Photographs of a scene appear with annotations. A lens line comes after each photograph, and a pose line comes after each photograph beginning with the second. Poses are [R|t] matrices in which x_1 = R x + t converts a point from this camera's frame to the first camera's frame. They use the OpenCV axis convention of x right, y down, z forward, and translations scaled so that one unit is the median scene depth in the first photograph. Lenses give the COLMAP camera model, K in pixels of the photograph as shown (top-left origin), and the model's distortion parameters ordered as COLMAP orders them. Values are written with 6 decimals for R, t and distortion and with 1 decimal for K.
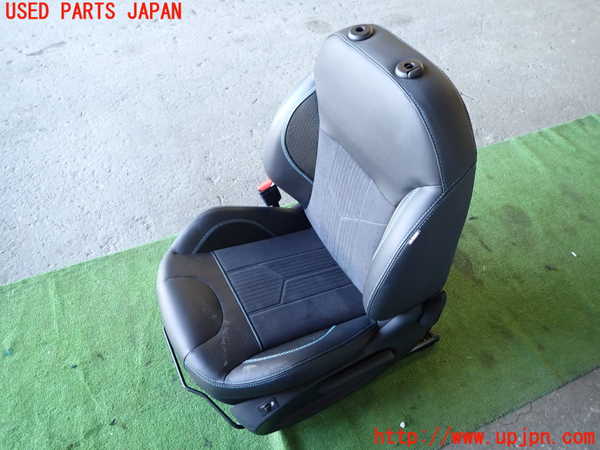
lens RADIAL K [[443.8, 0, 298.5], [0, 443.8, 225.2], [0, 0, 1]] dist [0.010618, -0.008436]
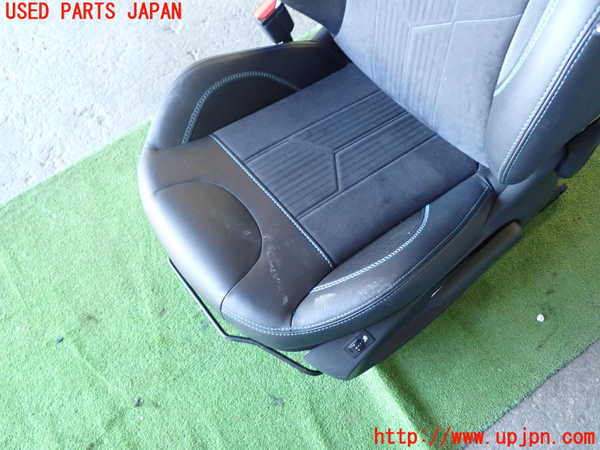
lens RADIAL K [[528.2, 0, 295.7], [0, 528.2, 223.5], [0, 0, 1]] dist [0.007035, -0.004456]
pose [[0.976457, -0.214810, -0.019722, -0.089624], [0.212671, 0.943355, 0.254661, 0.013322], [-0.036099, -0.252859, 0.966829, 0.235308]]
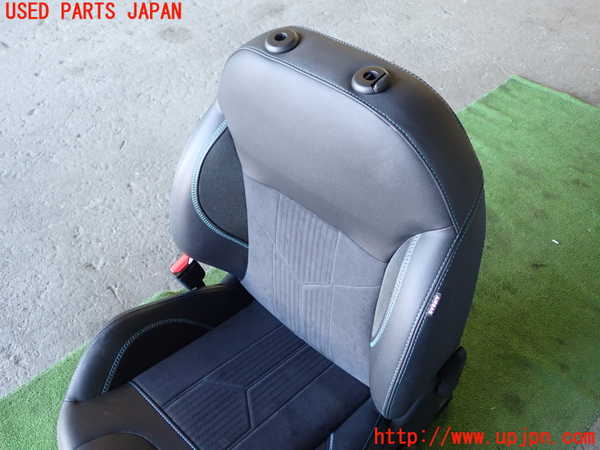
lens RADIAL K [[528.2, 0, 295.4], [0, 528.2, 224.1], [0, 0, 1]] dist [0.007035, -0.004456]
pose [[0.947563, -0.246551, 0.203313, -0.060106], [0.257043, 0.966037, -0.026497, -0.086908], [-0.189875, 0.077368, 0.978755, 0.134826]]
